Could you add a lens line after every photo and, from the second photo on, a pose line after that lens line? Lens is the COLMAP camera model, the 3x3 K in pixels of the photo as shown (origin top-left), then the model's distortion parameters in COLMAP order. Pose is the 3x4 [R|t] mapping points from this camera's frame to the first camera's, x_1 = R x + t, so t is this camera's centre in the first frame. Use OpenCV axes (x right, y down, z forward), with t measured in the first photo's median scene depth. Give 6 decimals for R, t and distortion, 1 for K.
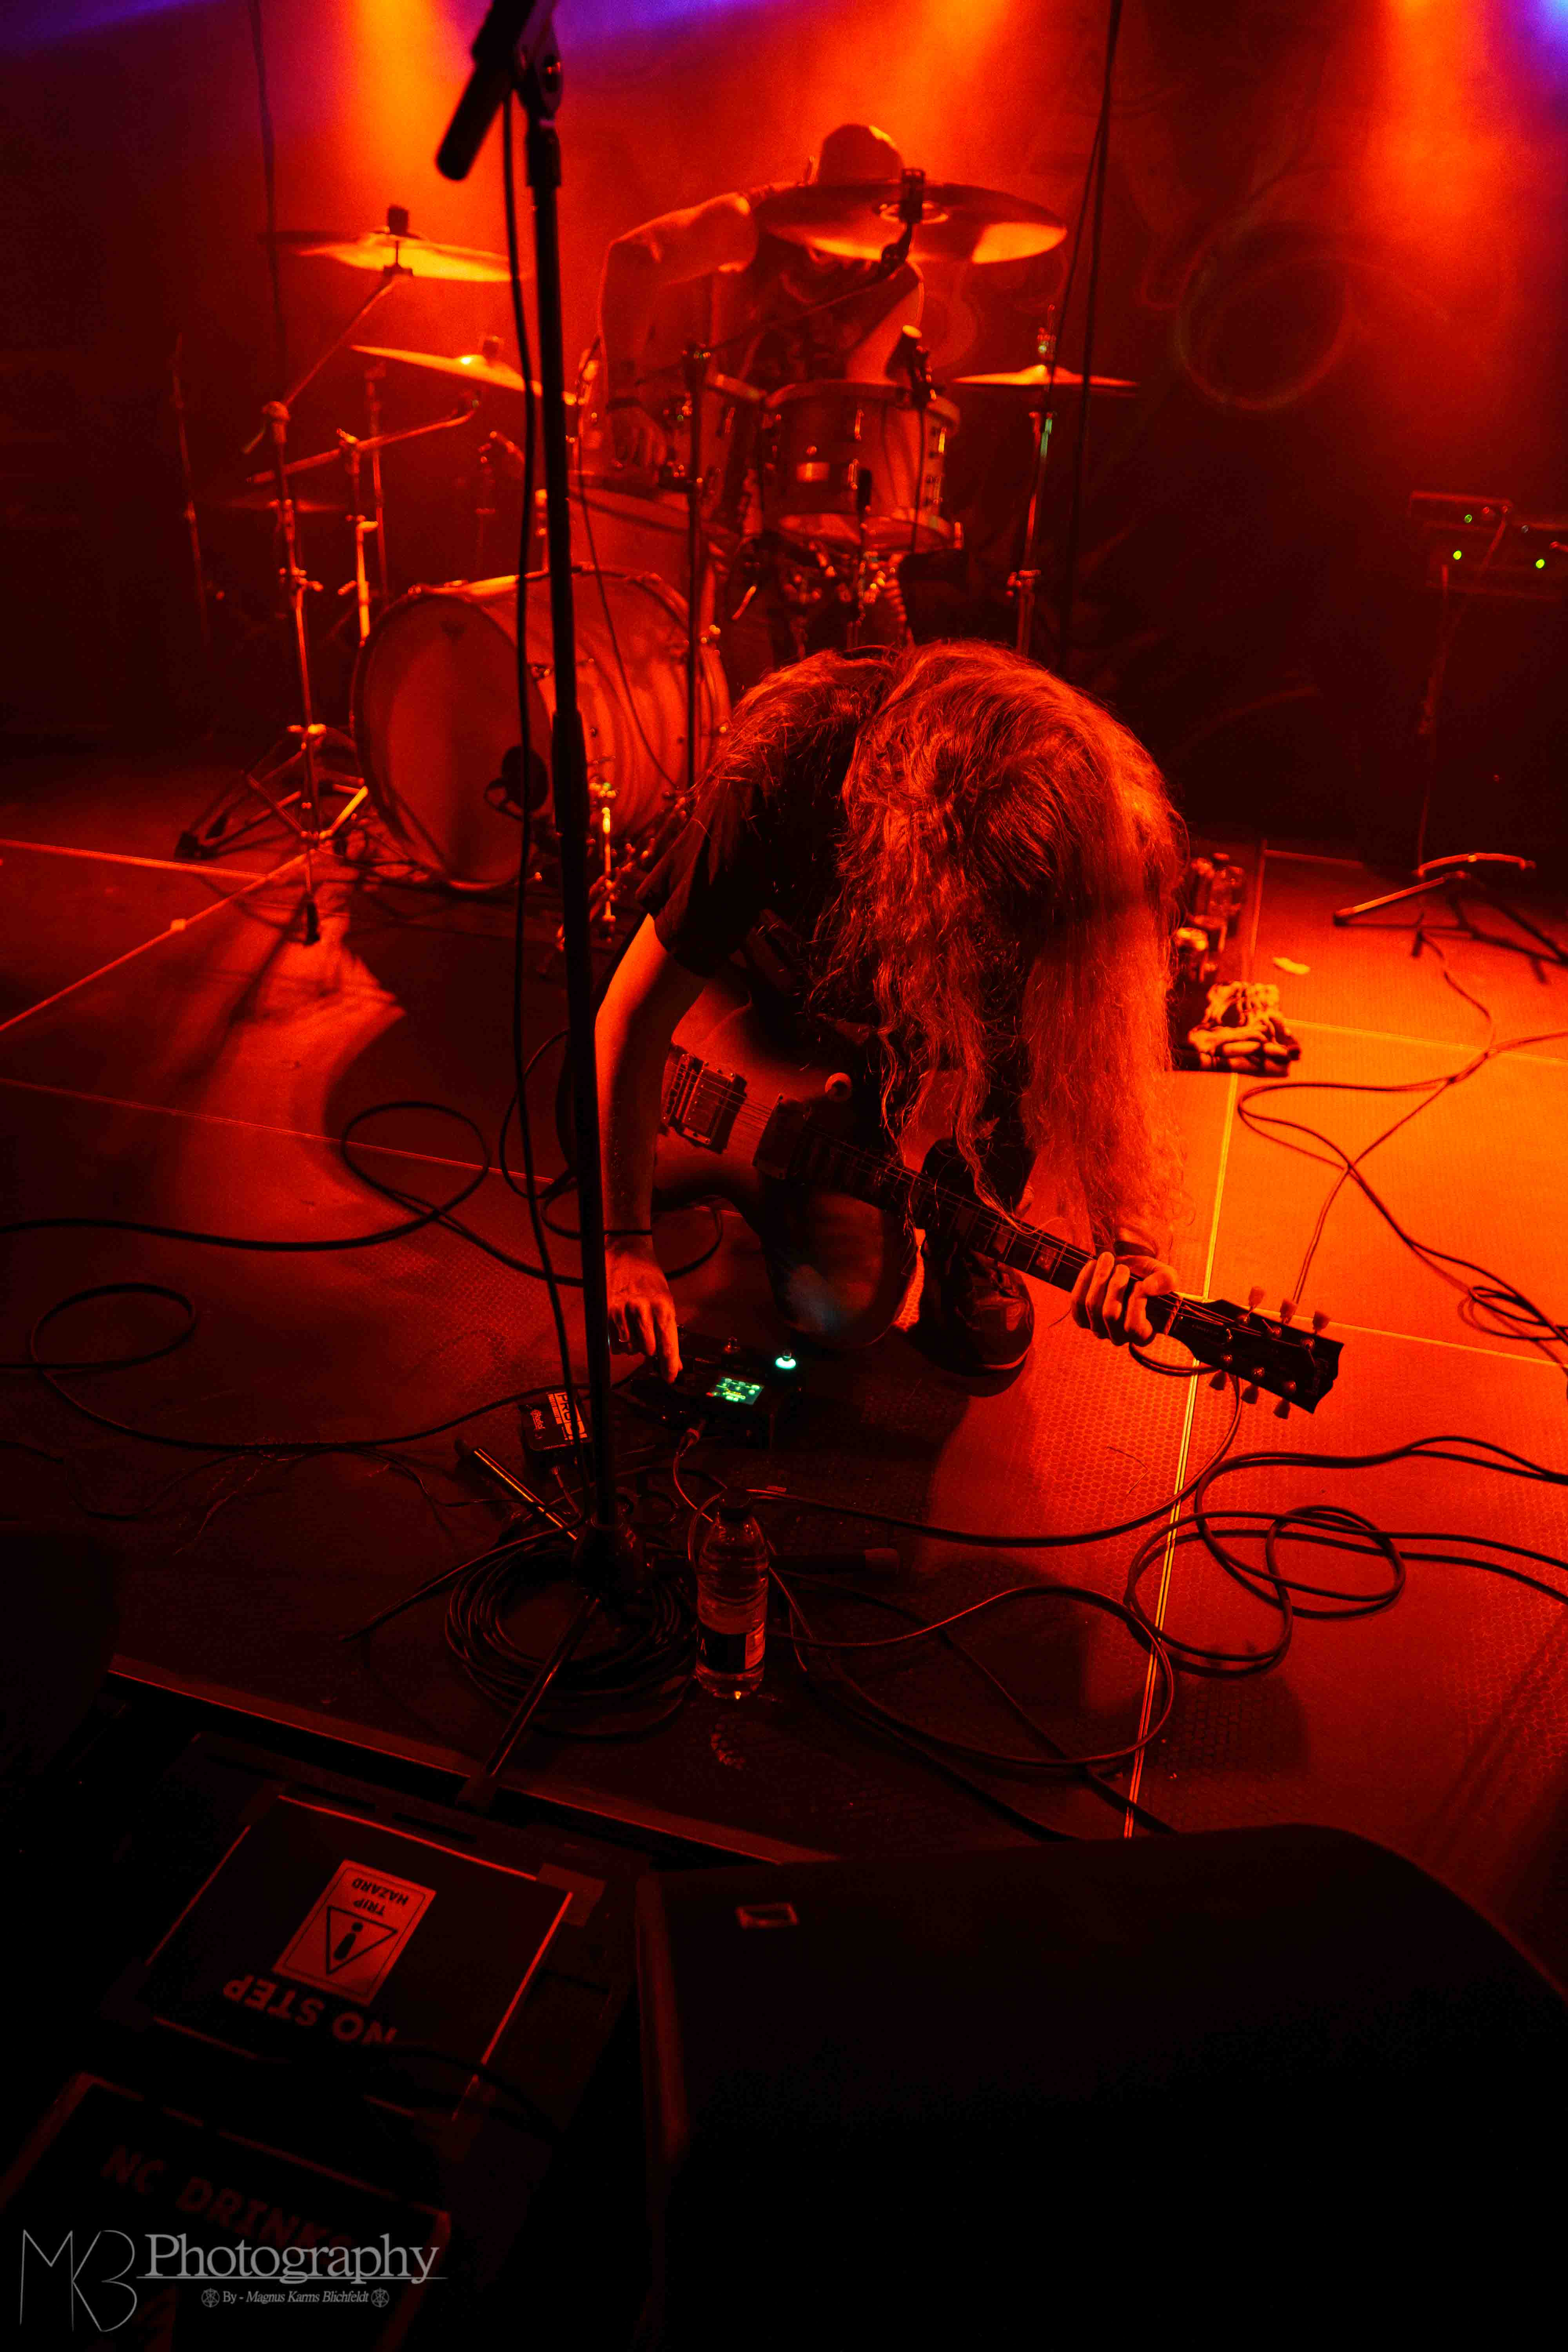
lens RADIAL K [[1653.5, 0, 789.4], [0, 1653.5, 1190.8], [0, 0, 1]] dist [-0.099905, 0.055469]
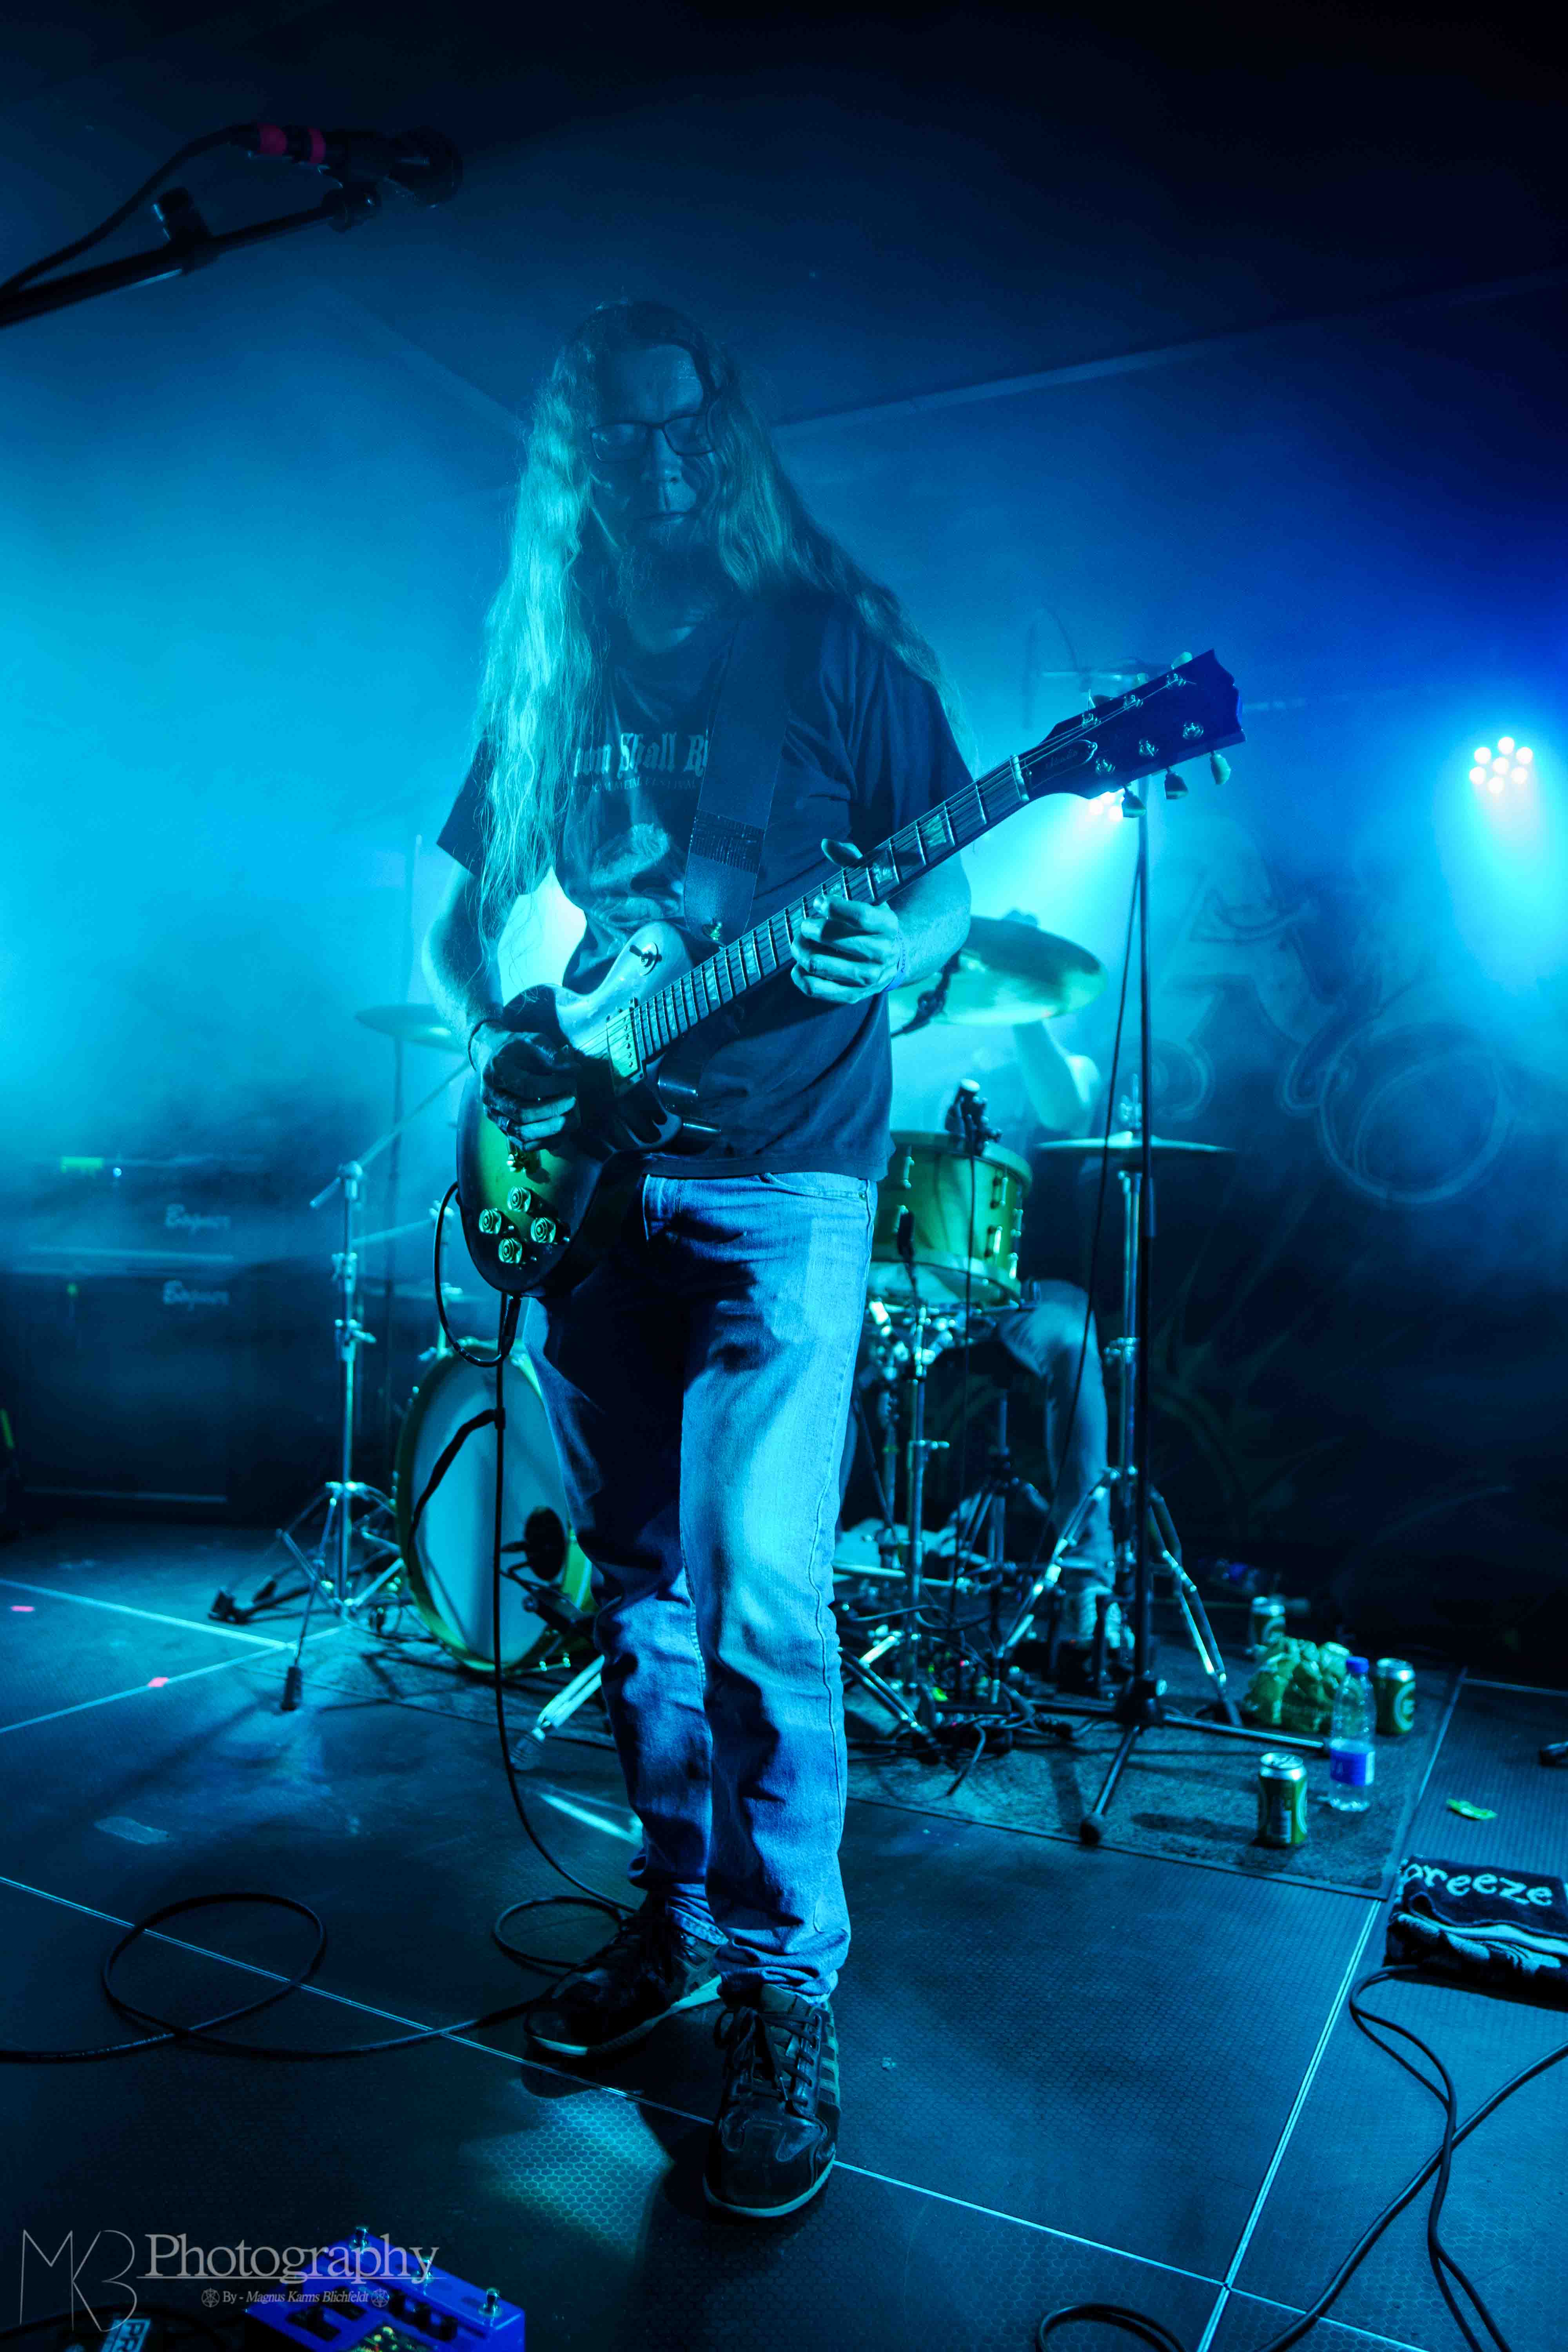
lens RADIAL K [[1653.5, 0, 785.9], [0, 1653.5, 1185.8], [0, 0, 1]] dist [-0.099905, 0.055469]
pose [[0.982636, -0.006498, -0.185429, 0.148440], [-0.087776, 0.864203, -0.495428, 0.012367], [0.163468, 0.503102, 0.848626, 0.182910]]
